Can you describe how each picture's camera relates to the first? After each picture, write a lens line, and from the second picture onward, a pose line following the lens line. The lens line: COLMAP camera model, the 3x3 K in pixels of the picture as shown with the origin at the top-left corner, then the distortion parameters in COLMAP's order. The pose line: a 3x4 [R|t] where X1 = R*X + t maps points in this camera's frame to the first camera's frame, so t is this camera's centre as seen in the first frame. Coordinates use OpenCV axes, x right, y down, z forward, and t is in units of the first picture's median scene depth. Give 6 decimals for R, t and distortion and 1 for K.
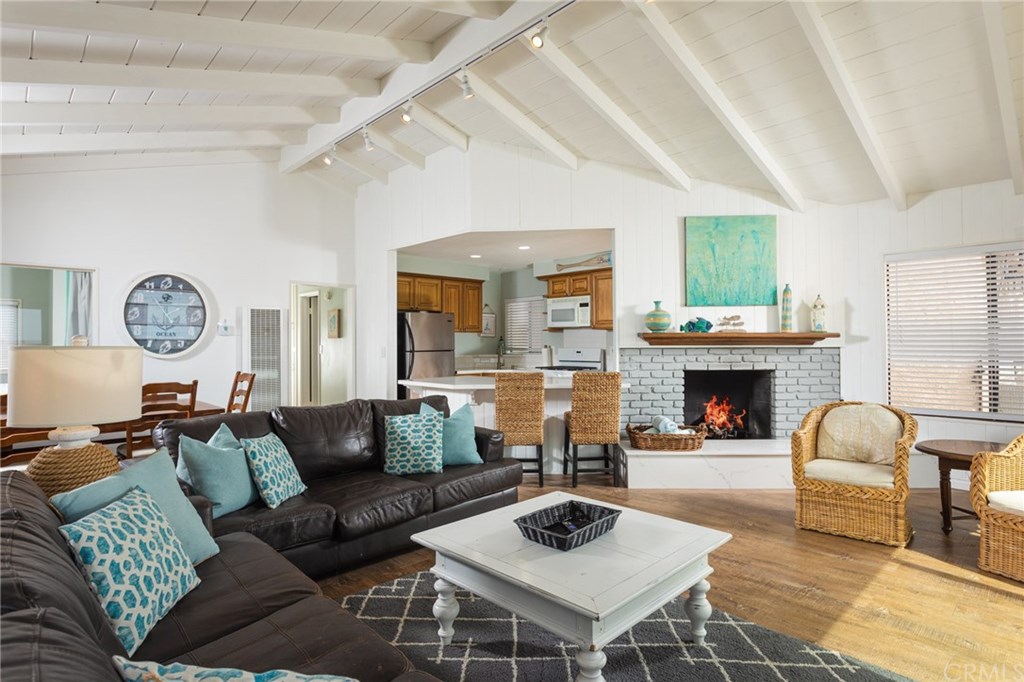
lens RADIAL K [[529.0, 0, 512.0], [0, 529.0, 341.0], [0, 0, 1]] dist [-0.000297, -0.000037]
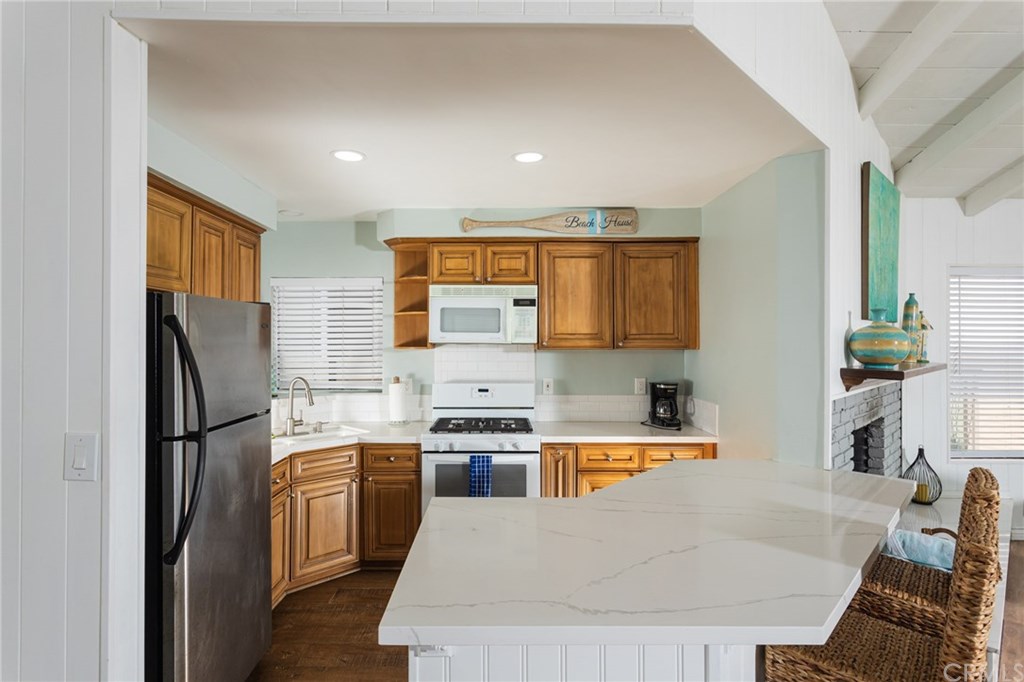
lens RADIAL K [[530.4, 0, 492.2], [0, 530.4, 342.2], [0, 0, 1]] dist [-0.015308, 0.000628]
pose [[0.695882, 0.006426, 0.718128, -0.252000], [-0.005813, 0.999978, -0.003315, -0.025947], [-0.718133, -0.001868, 0.695903, 0.630805]]
